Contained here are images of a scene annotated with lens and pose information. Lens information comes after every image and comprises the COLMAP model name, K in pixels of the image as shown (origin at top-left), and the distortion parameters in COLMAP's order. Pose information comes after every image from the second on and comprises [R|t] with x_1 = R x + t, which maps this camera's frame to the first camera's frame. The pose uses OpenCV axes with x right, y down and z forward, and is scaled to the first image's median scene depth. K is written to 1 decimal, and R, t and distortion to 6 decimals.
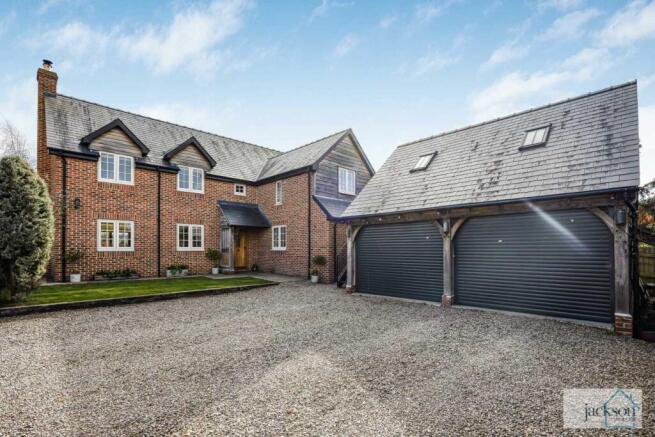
lens RADIAL K [[315.1, 0, 314.9], [0, 315.1, 248.0], [0, 0, 1]] dist [-0.016667, 0.000244]
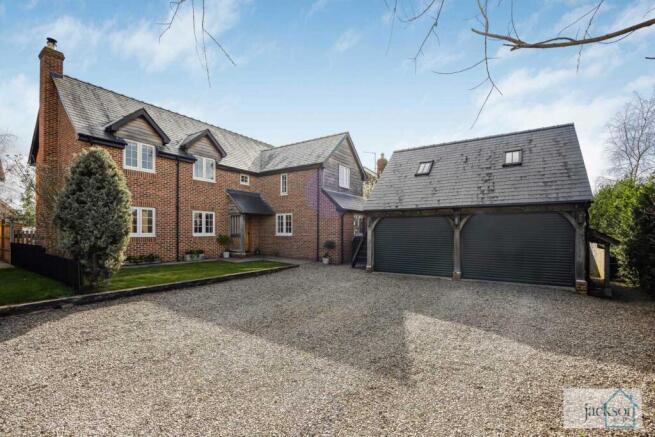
lens RADIAL K [[297.6, 0, 319.8], [0, 297.6, 234.3], [0, 0, 1]] dist [-0.015749, 0.000008]
pose [[0.978073, 0.003012, 0.208243, -0.287020], [-0.005404, 0.999926, 0.010918, -0.014250], [-0.208194, -0.011803, 0.978016, -0.083064]]
